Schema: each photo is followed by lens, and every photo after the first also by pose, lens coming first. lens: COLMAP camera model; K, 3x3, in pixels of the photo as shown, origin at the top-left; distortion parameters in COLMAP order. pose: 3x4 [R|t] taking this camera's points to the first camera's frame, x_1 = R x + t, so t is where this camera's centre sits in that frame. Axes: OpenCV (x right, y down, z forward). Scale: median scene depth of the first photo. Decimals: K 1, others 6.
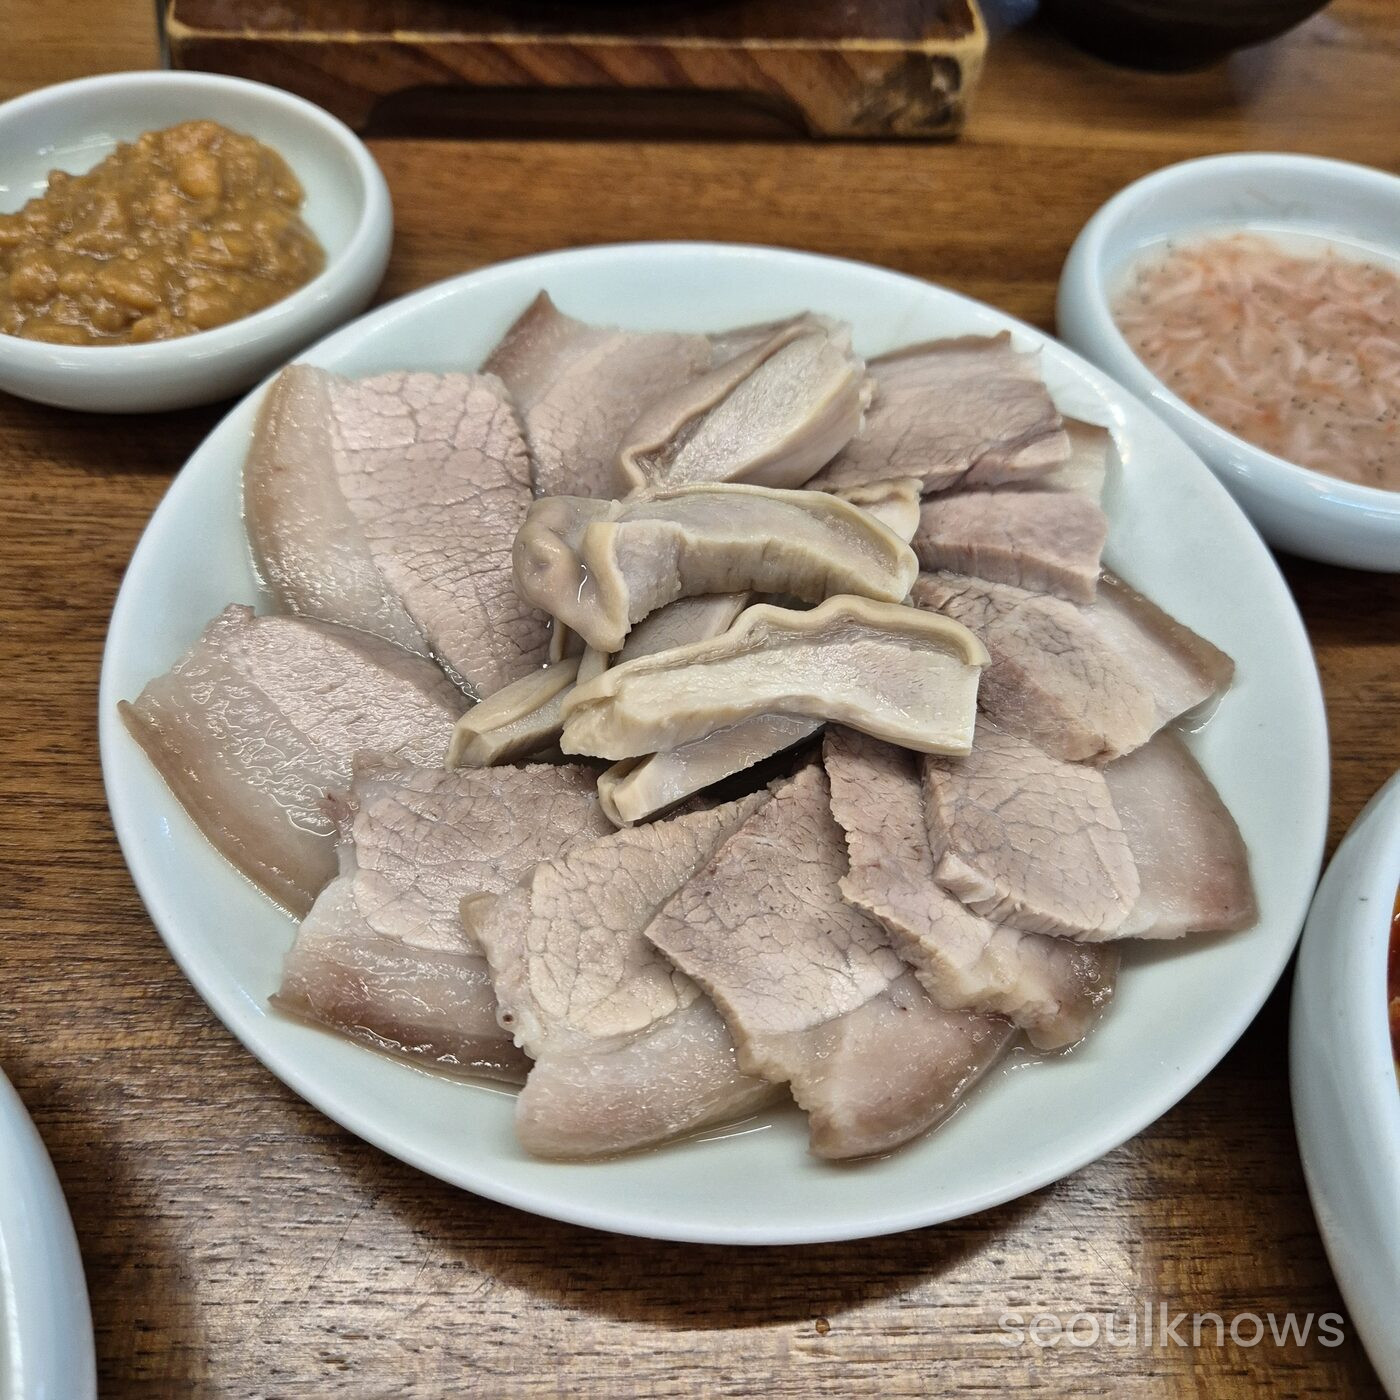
lens RADIAL K [[1245.9, 0, 695.8], [0, 1245.9, 697.9], [0, 0, 1]] dist [-0.012989, -0.017059]
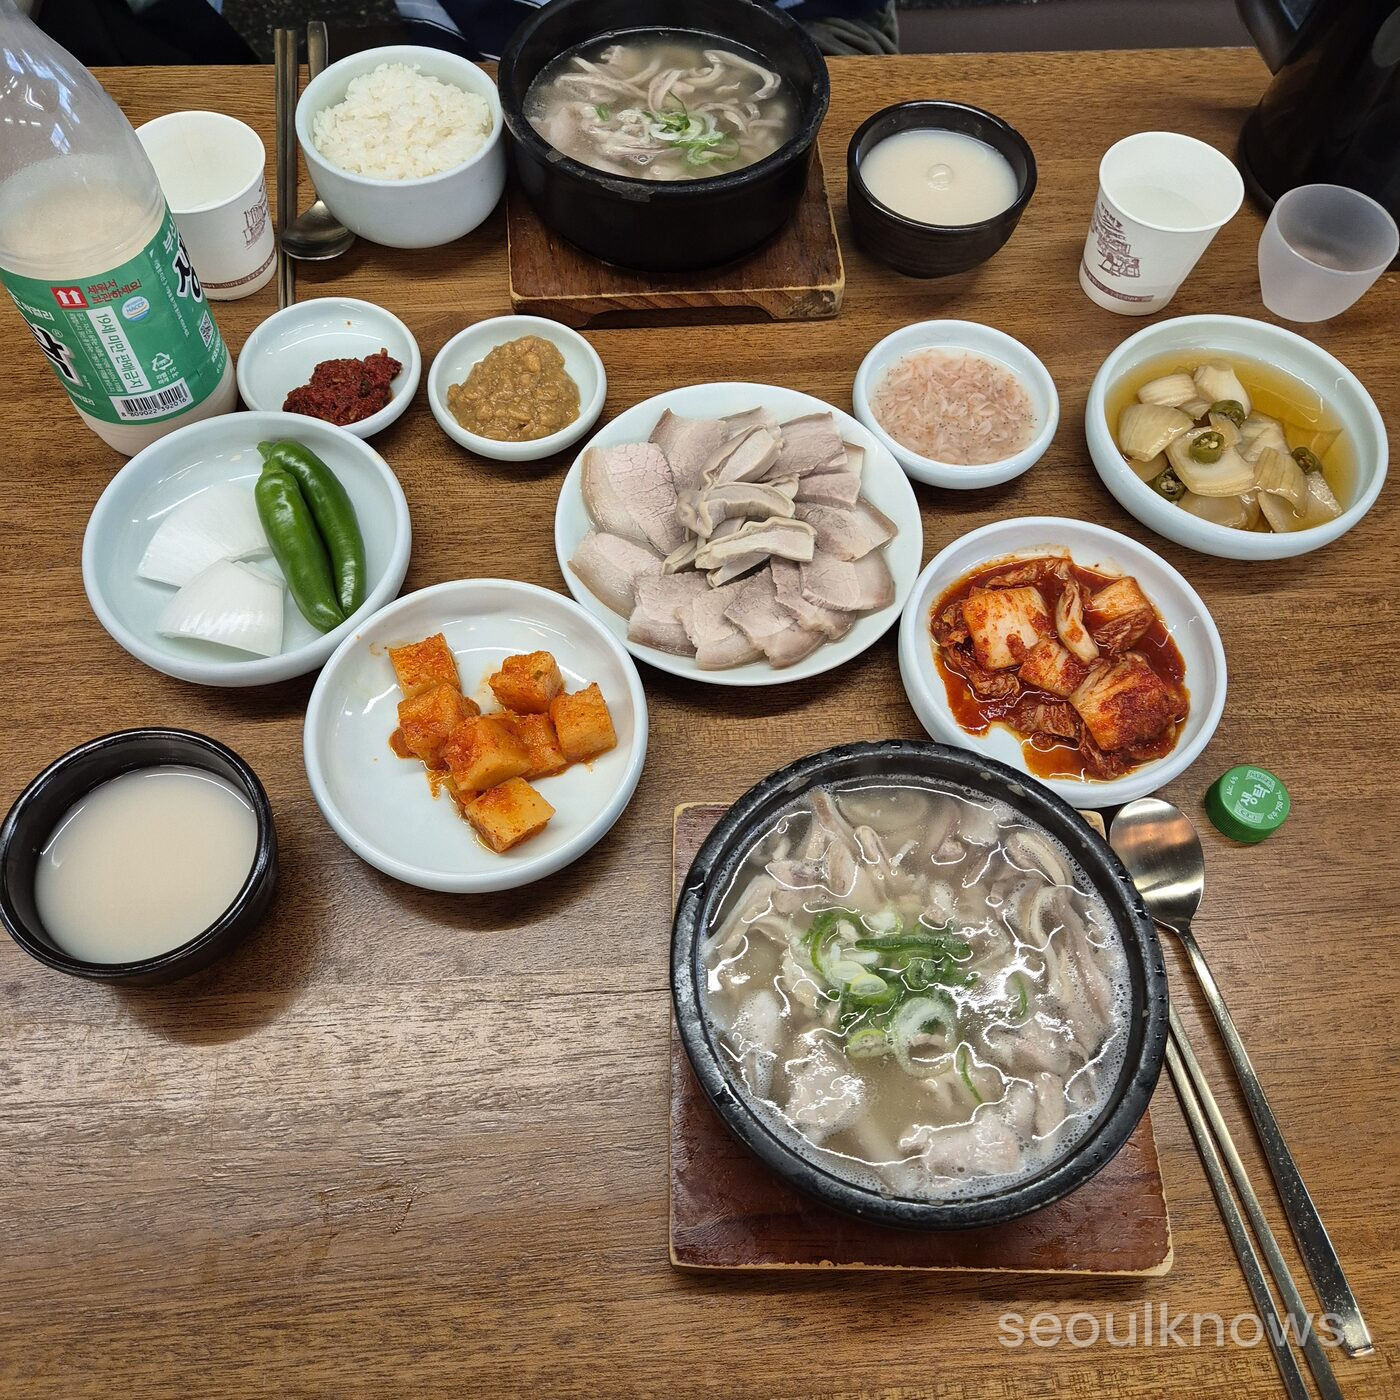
lens RADIAL K [[1245.9, 0, 703.4], [0, 1245.9, 705.3], [0, 0, 1]] dist [-0.012989, -0.017059]
pose [[0.997805, -0.064697, -0.014144, -0.055763], [0.066067, 0.987199, 0.145163, -0.077388], [0.004572, -0.145779, 0.989307, -2.367024]]
